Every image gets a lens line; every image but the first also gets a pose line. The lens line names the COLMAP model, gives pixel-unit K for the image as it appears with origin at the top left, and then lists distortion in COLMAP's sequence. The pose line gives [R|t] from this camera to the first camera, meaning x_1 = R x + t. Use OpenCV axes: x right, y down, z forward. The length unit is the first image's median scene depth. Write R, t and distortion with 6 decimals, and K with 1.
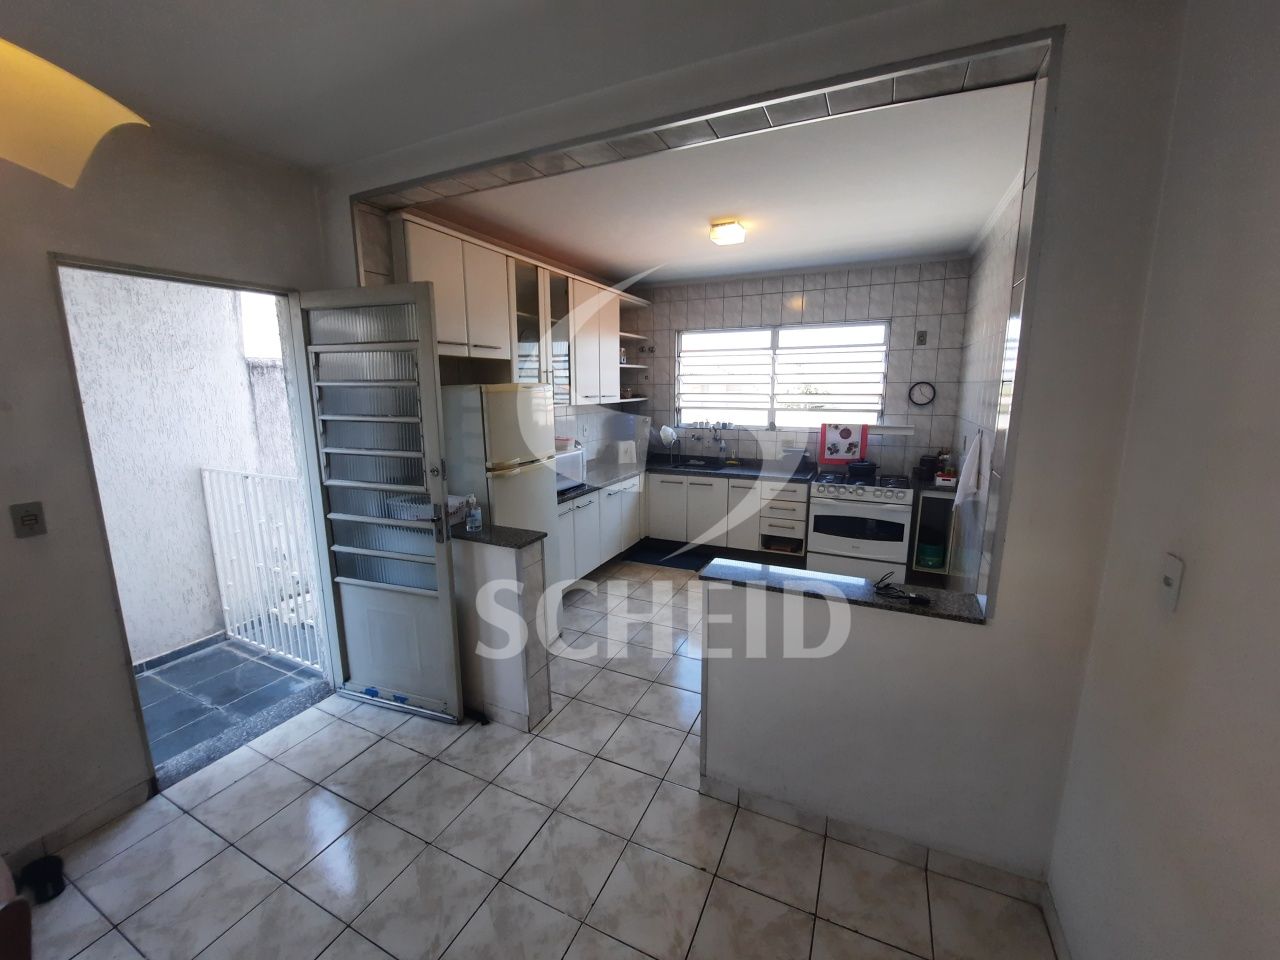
lens RADIAL K [[512.6, 0, 632.9], [0, 512.6, 475.9], [0, 0, 1]] dist [-0.014408, -0.000119]
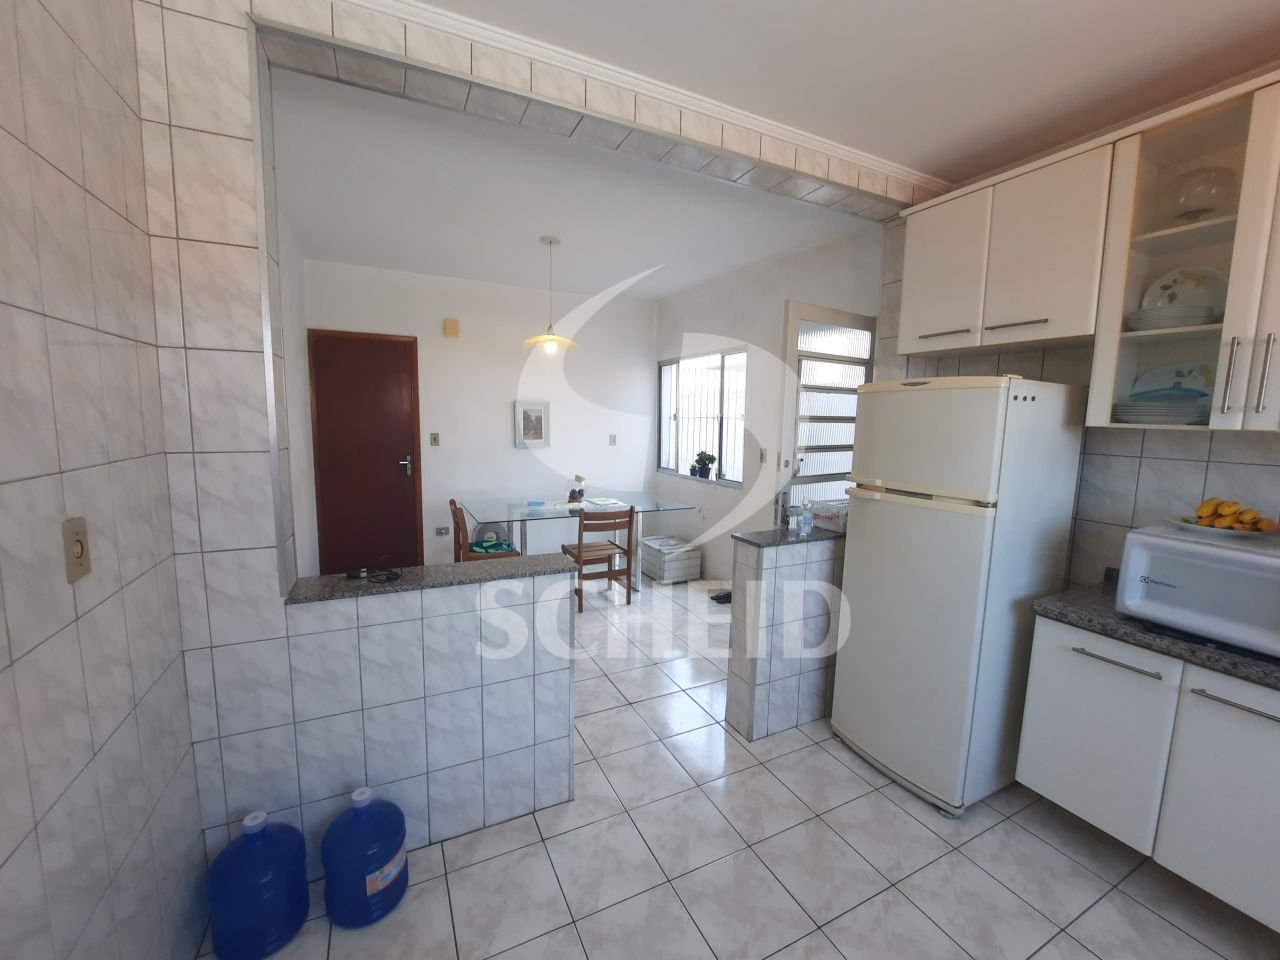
lens RADIAL K [[512.6, 0, 632.9], [0, 512.6, 475.9], [0, 0, 1]] dist [-0.014408, -0.000119]
pose [[-0.626207, 0.091195, -0.774305, 0.591183], [-0.145692, 0.961955, 0.231122, -0.161677], [0.765924, 0.257540, -0.589096, 1.163408]]
